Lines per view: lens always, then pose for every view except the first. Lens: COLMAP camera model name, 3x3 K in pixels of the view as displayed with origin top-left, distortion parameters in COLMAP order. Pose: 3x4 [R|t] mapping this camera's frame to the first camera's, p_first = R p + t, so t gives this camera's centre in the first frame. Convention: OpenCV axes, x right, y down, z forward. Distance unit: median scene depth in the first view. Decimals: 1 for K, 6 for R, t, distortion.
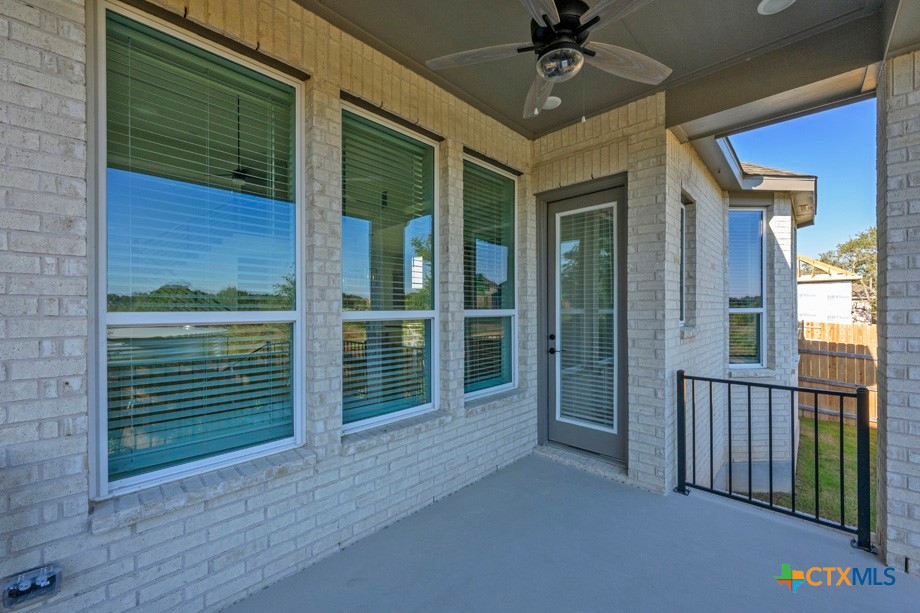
lens RADIAL K [[364.2, 0, 465.4], [0, 364.2, 309.5], [0, 0, 1]] dist [0.001701, -0.000045]
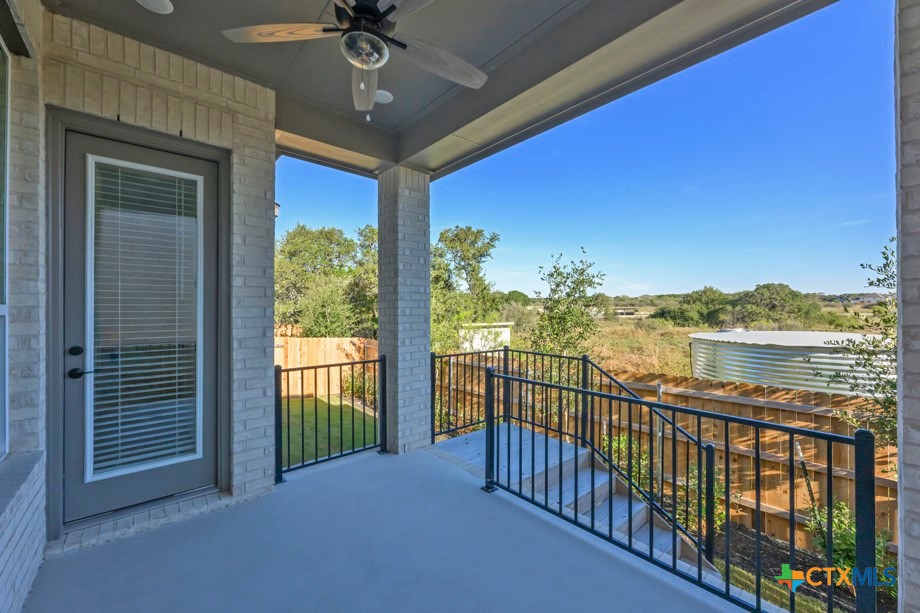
lens RADIAL K [[364.2, 0, 456.4], [0, 364.2, 306.2], [0, 0, 1]] dist [0.001701, -0.000045]
pose [[0.105425, 0.009658, 0.994380, -0.335199], [0.001566, 0.999950, -0.009878, 0.007957], [-0.994426, 0.002599, 0.105404, 0.326117]]
